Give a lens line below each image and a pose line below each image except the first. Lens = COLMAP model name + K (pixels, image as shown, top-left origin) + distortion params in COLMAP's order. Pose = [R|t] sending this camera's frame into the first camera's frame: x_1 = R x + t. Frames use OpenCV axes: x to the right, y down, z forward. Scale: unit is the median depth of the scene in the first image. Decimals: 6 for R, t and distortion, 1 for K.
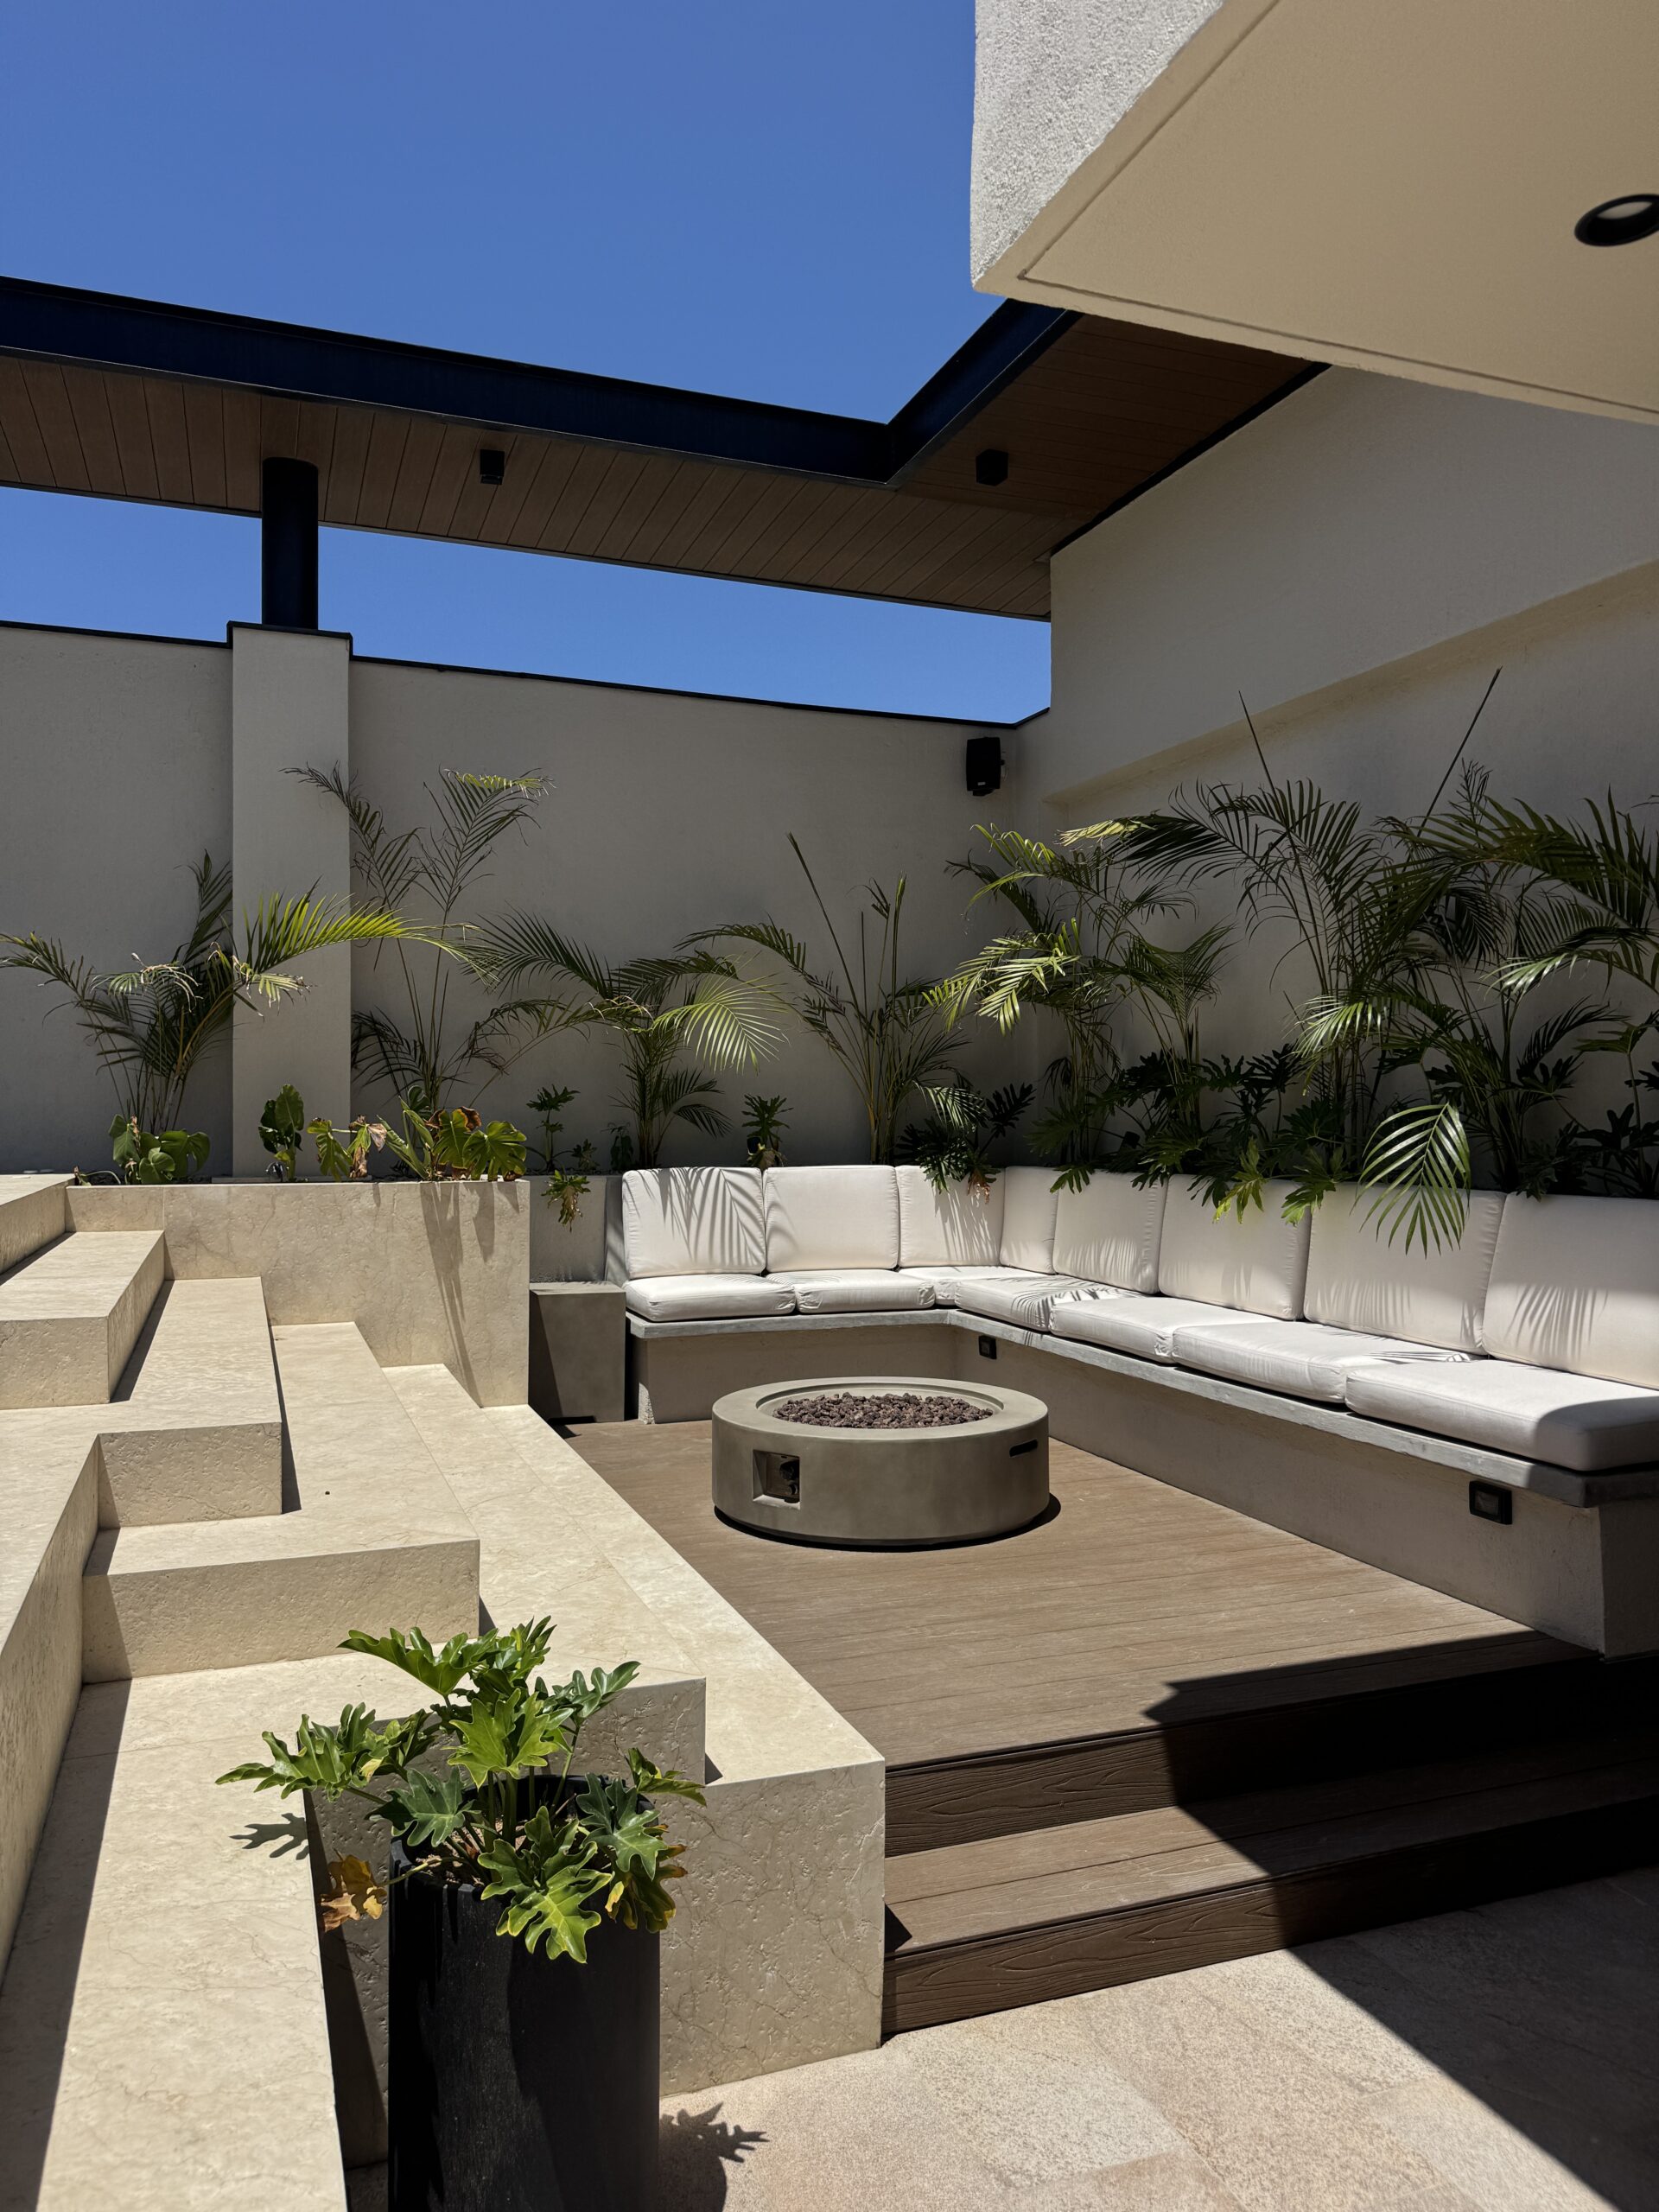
lens RADIAL K [[1565.2, 0, 832.9], [0, 1565.2, 1107.9], [0, 0, 1]] dist [0.040784, -0.049777]
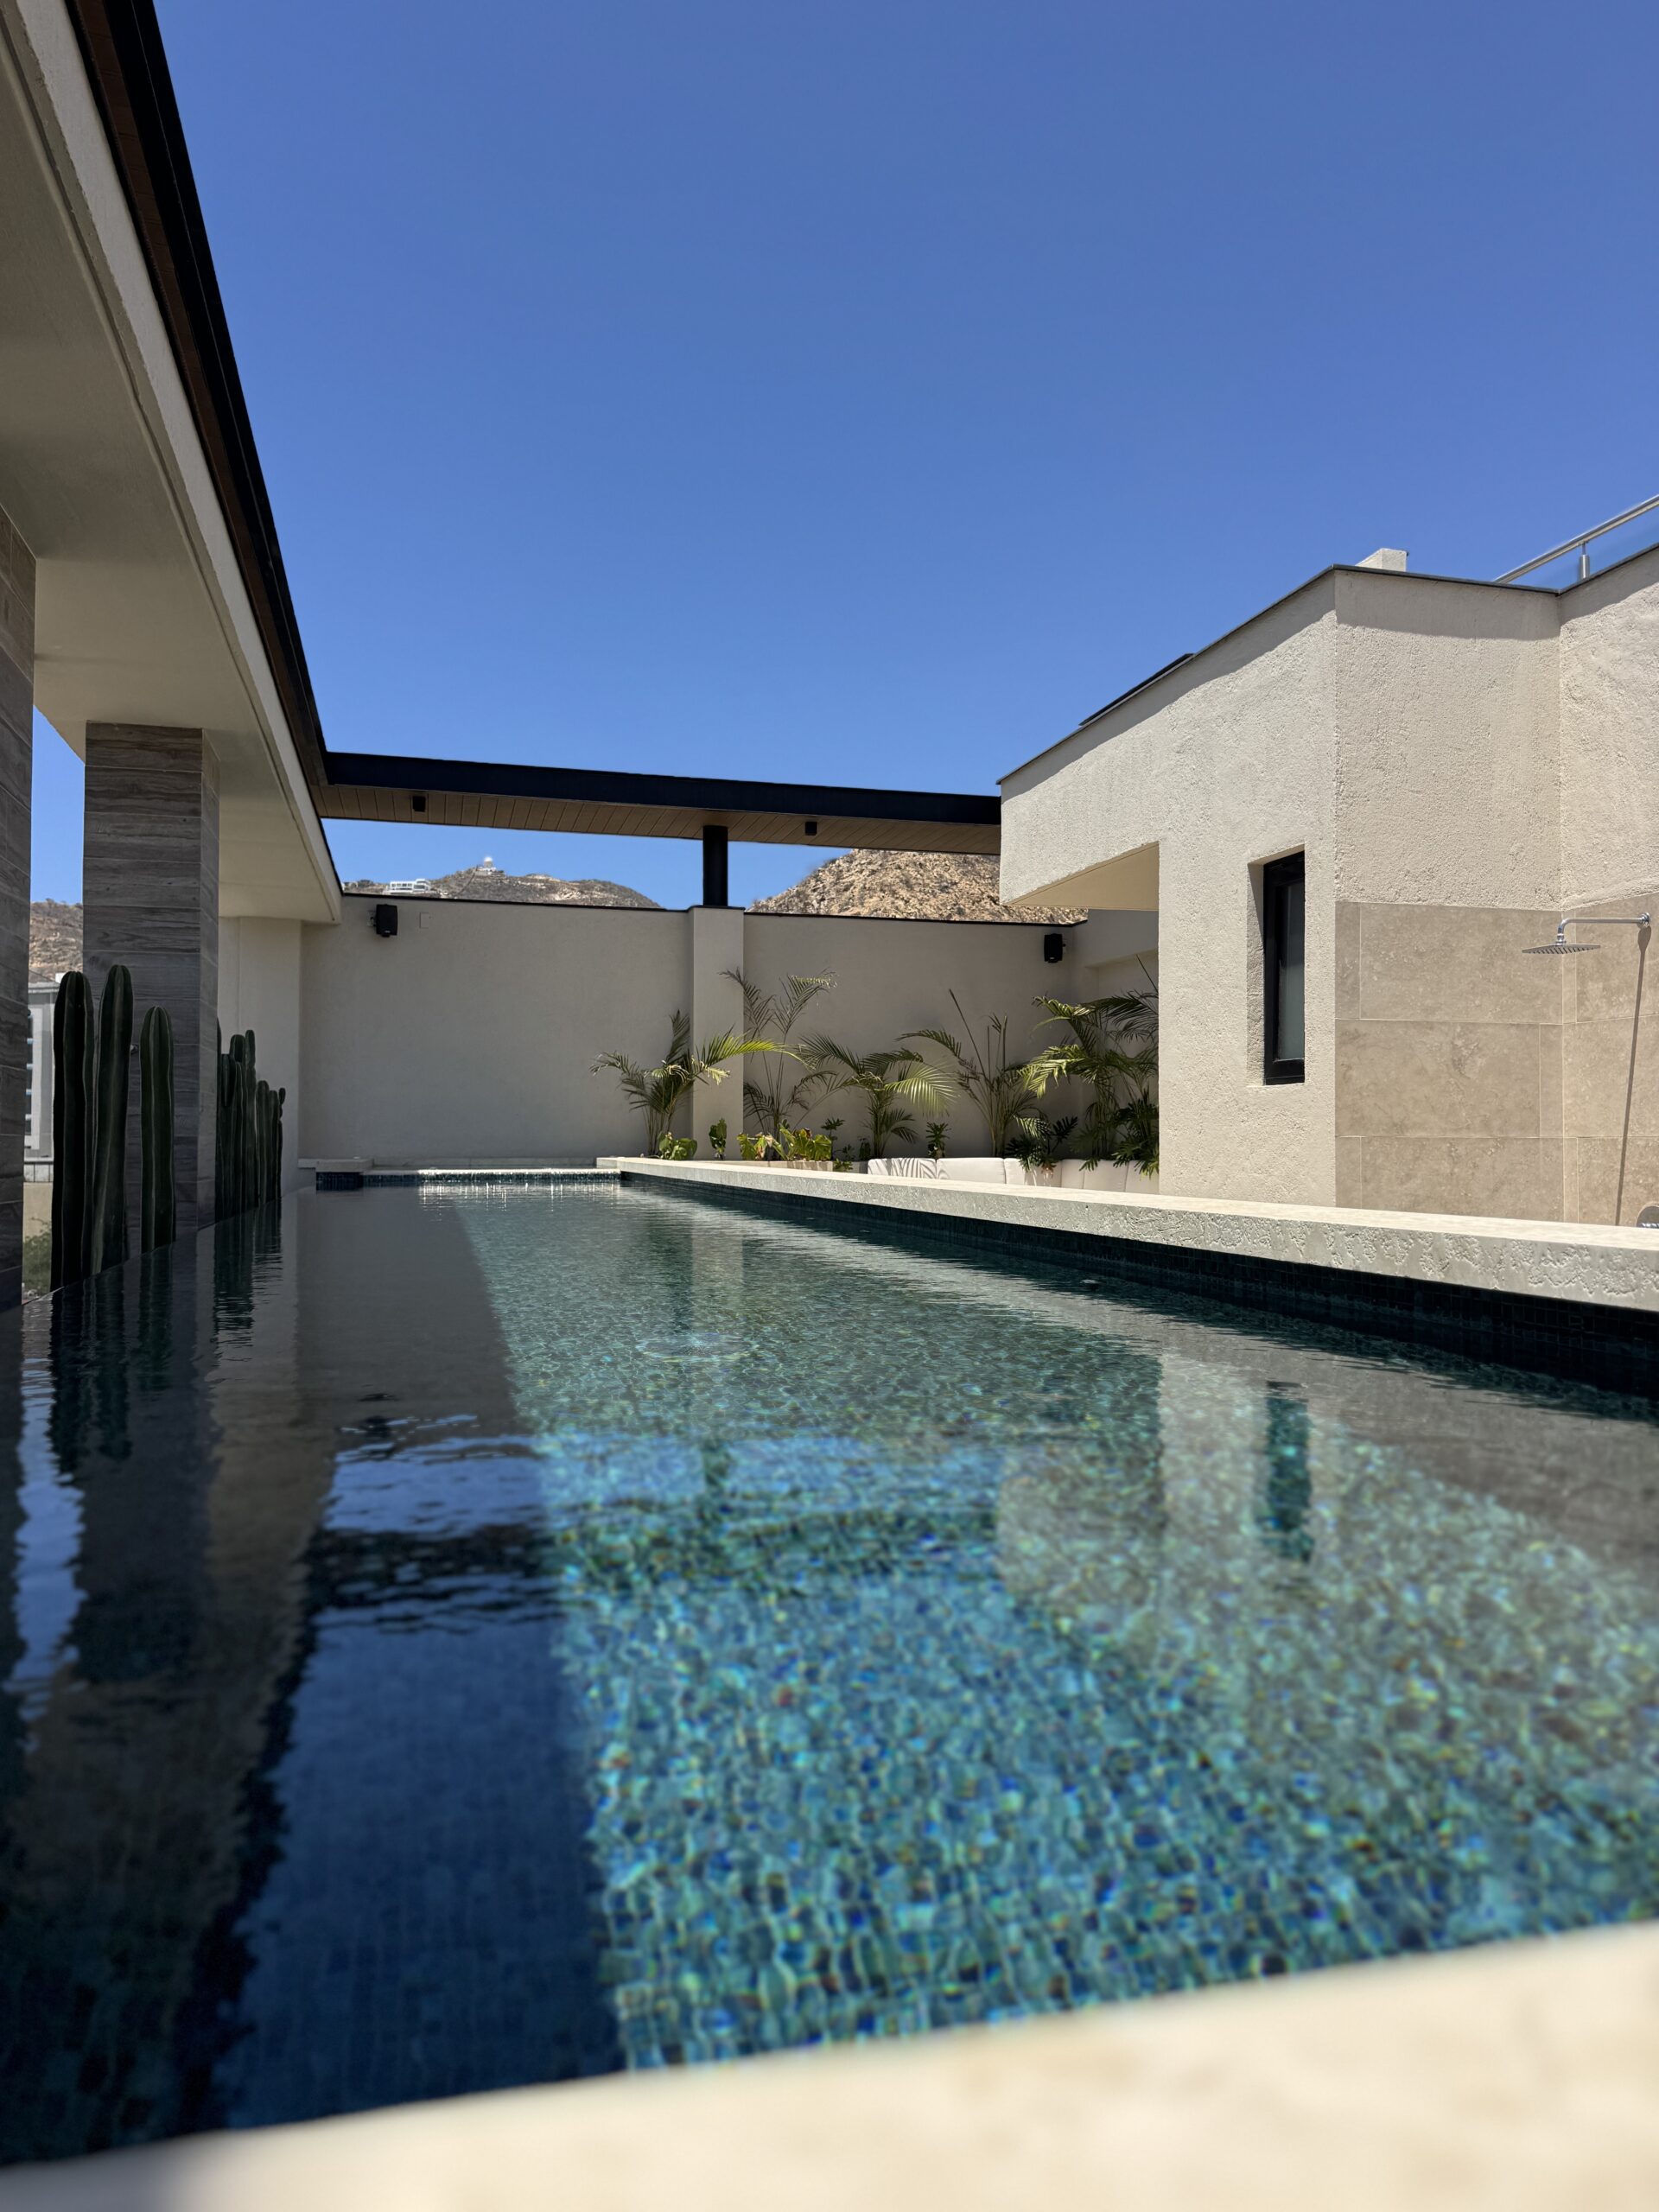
lens RADIAL K [[1565.2, 0, 836.8], [0, 1565.2, 1111.1], [0, 0, 1]] dist [0.040784, -0.049777]
pose [[0.994284, -0.000158, -0.106769, 0.042580], [-0.001028, 0.999938, -0.011051, -0.000180], [0.106764, 0.011098, 0.994222, -1.019332]]
